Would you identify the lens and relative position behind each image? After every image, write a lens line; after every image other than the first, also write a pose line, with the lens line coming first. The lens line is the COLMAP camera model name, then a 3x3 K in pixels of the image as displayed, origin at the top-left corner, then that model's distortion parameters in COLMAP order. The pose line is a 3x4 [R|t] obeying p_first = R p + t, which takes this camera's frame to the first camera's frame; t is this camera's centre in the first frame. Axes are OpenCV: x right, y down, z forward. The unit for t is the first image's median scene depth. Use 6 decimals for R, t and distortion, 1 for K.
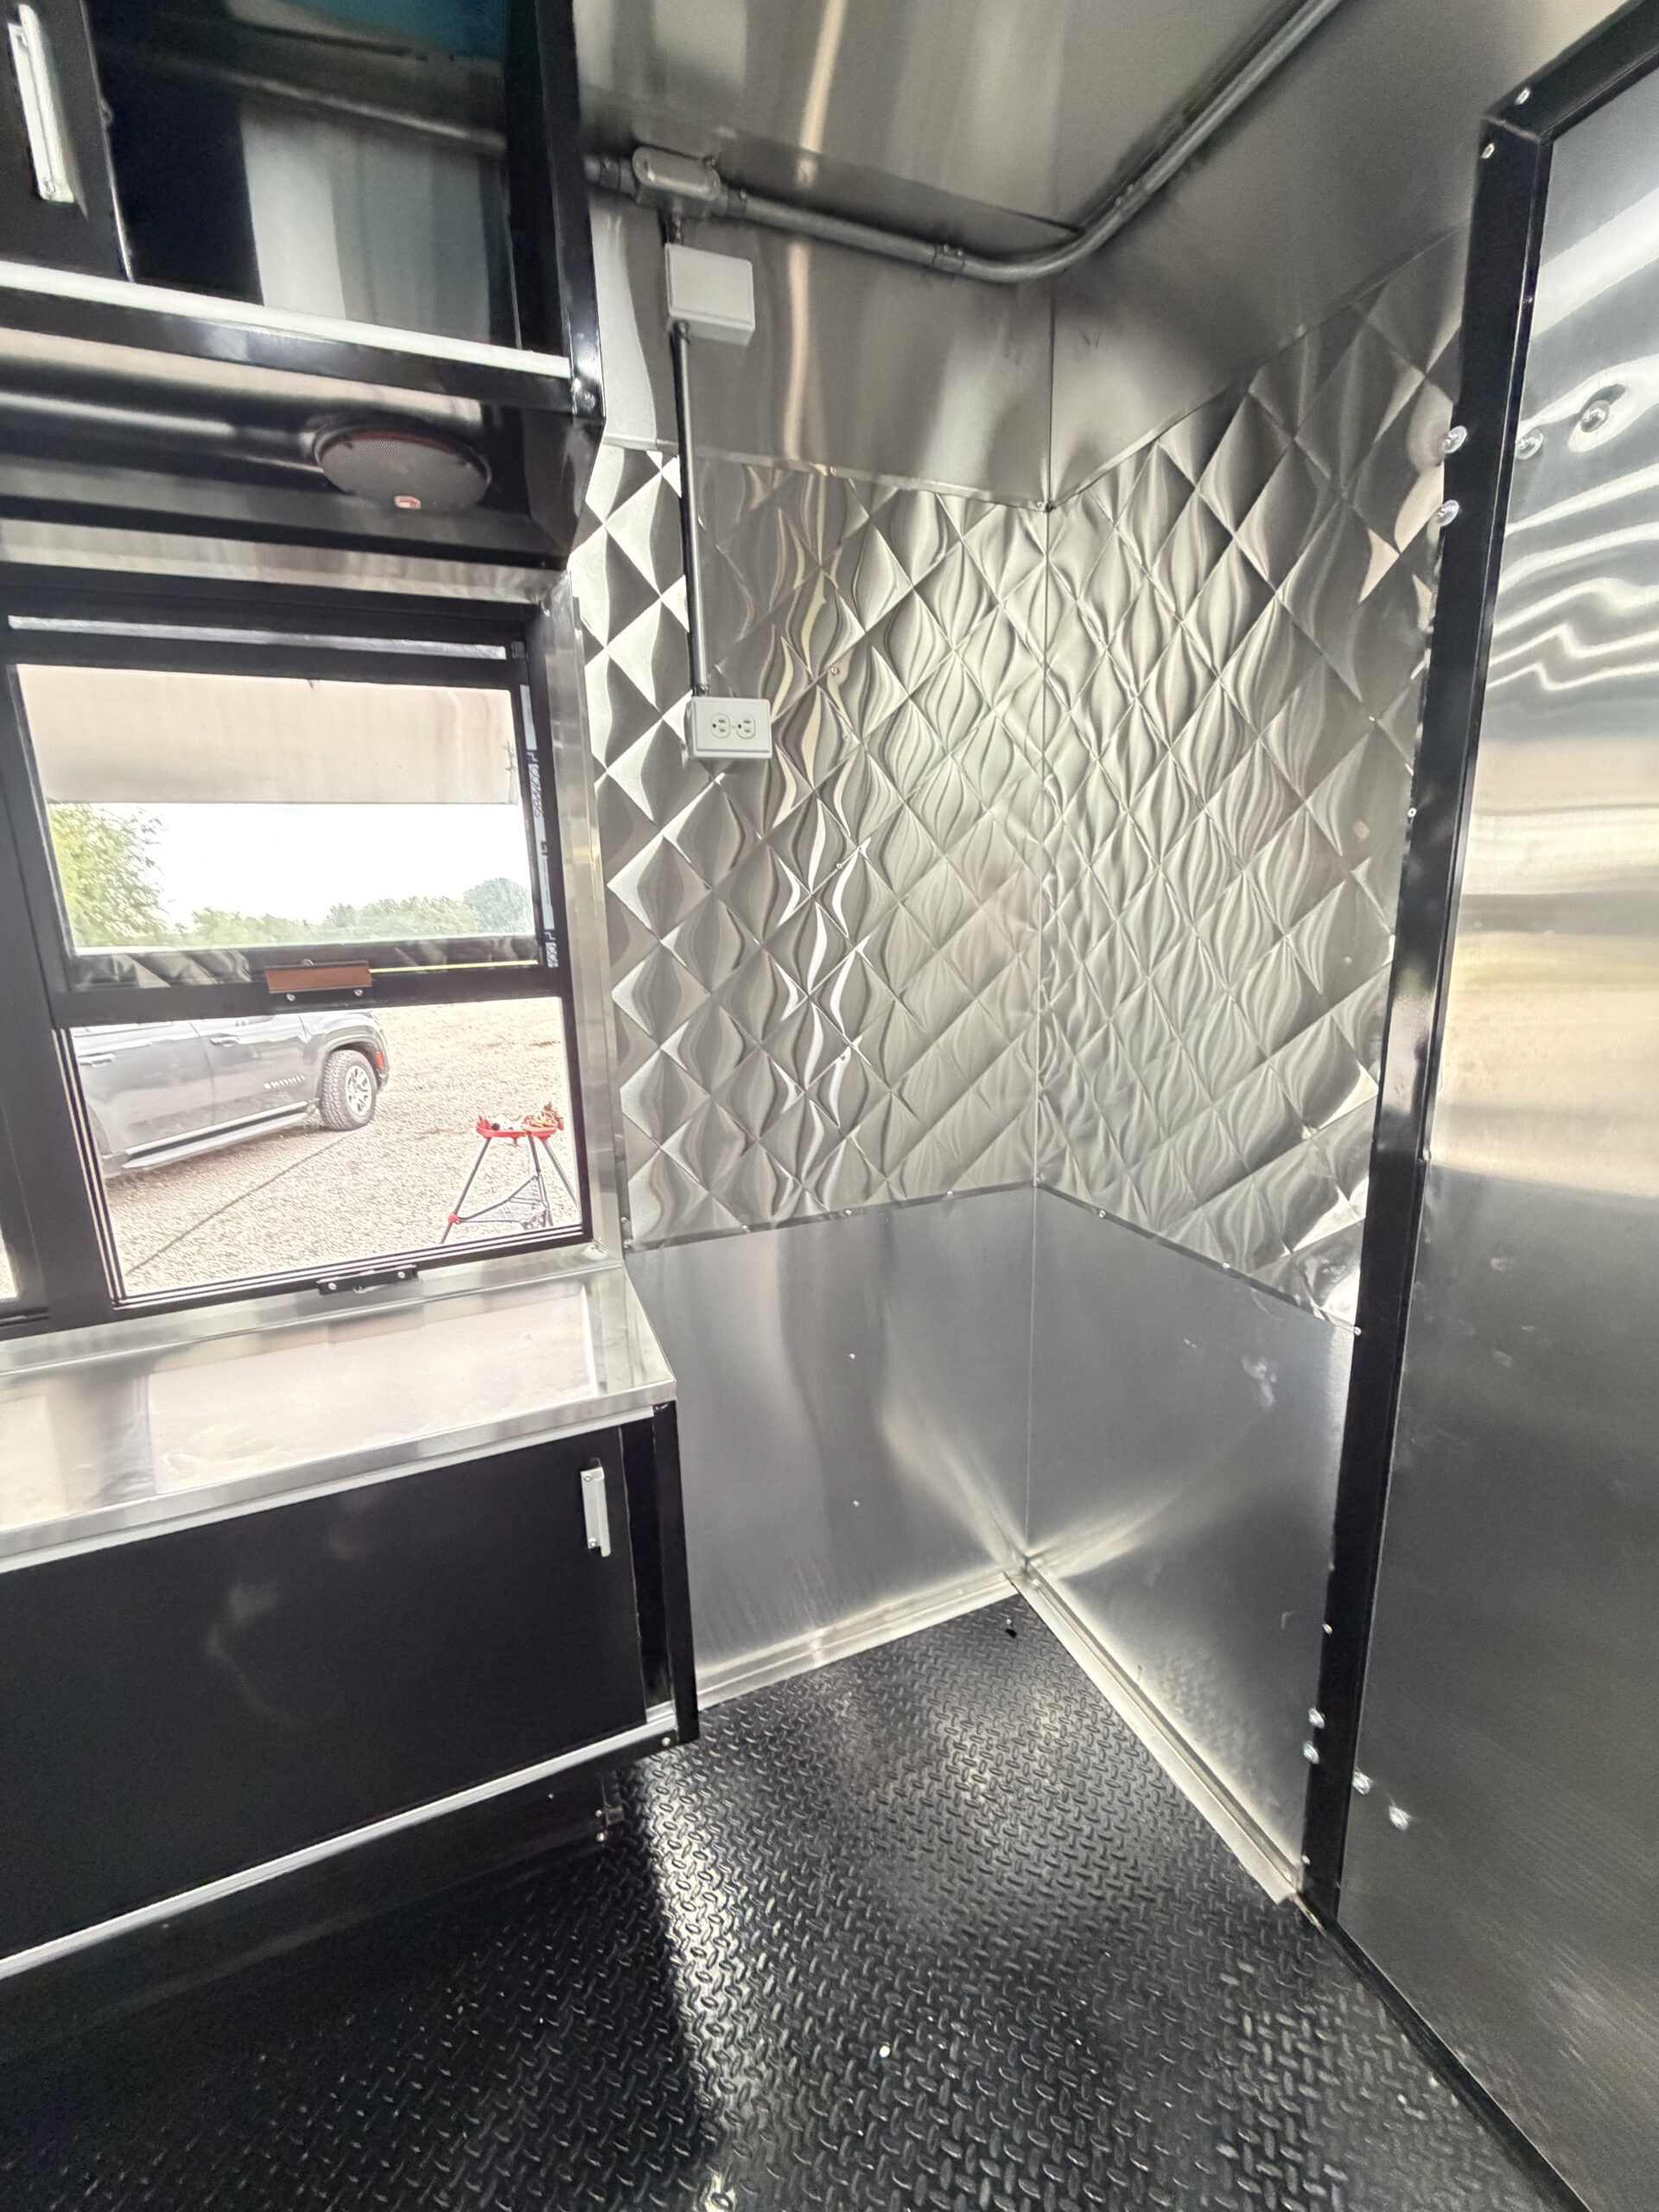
lens RADIAL K [[898.3, 0, 842.3], [0, 898.3, 1095.5], [0, 0, 1]] dist [0.000205, -0.000212]
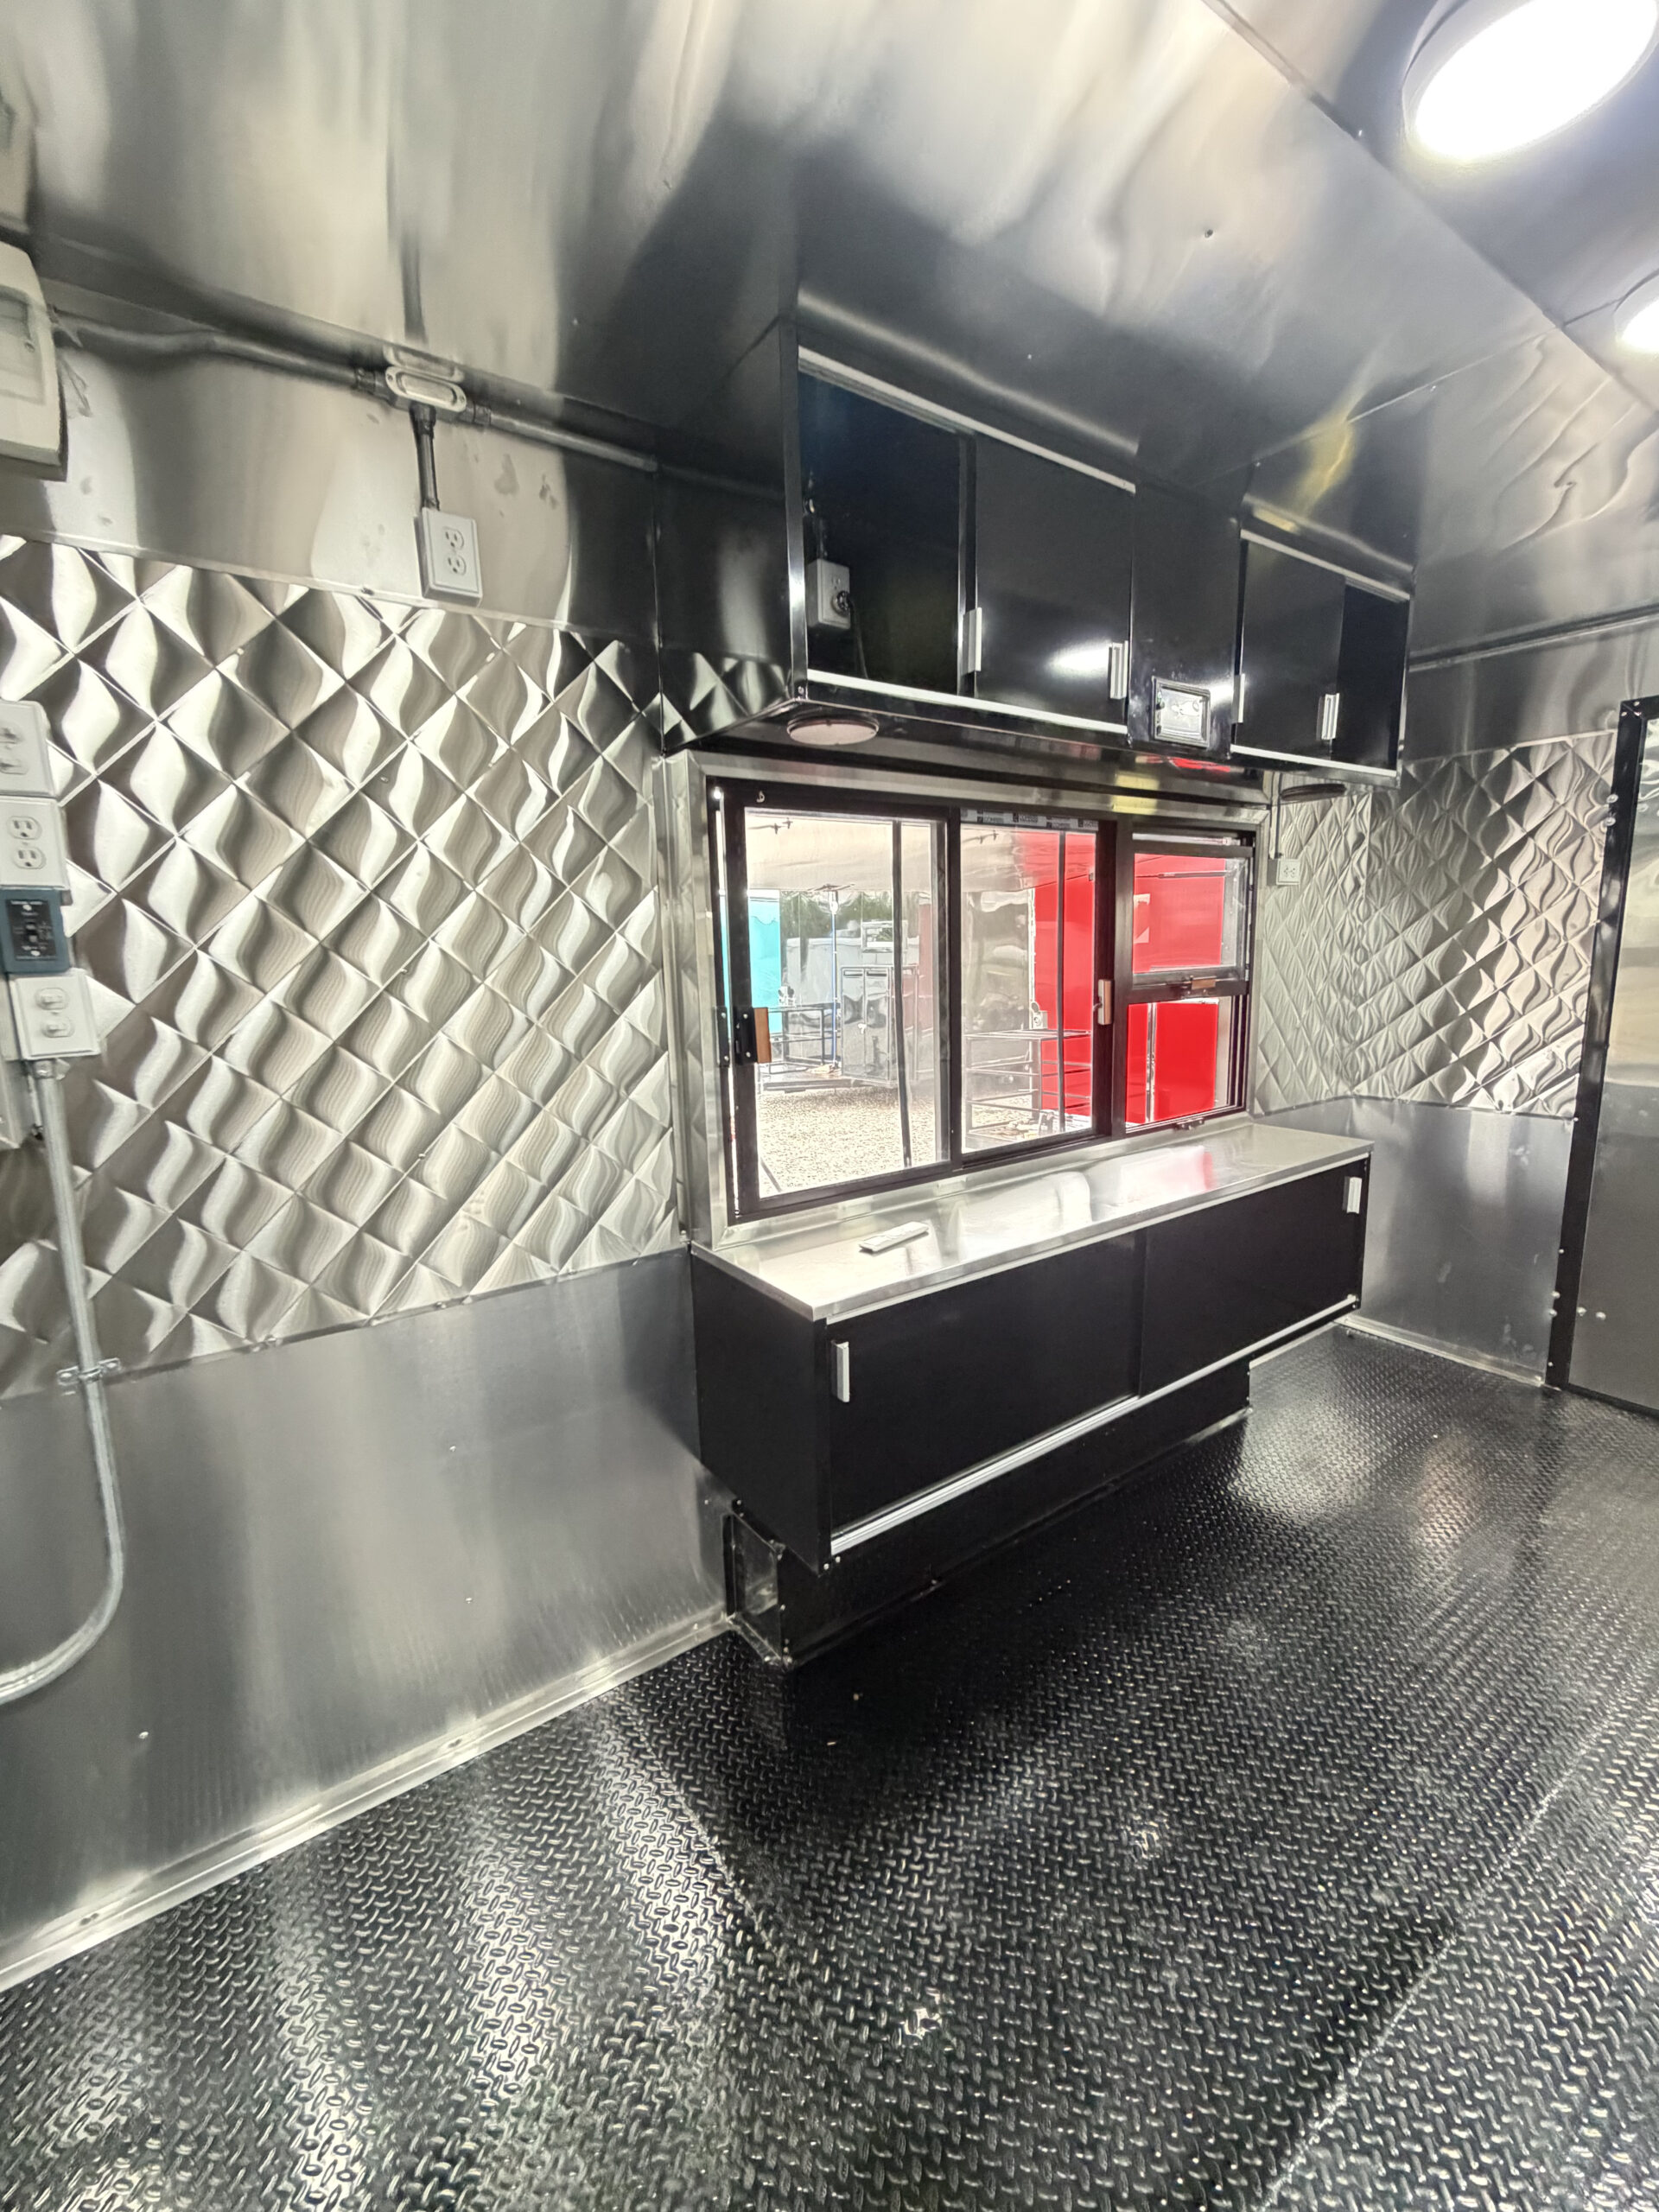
lens RADIAL K [[928.2, 0, 824.7], [0, 928.2, 1110.5], [0, 0, 1]] dist [-0.004458, -0.000393]
pose [[0.975307, -0.036178, 0.217870, -1.977417], [0.047176, 0.997850, -0.045490, 0.241988], [-0.215755, 0.054645, 0.974917, -1.049262]]
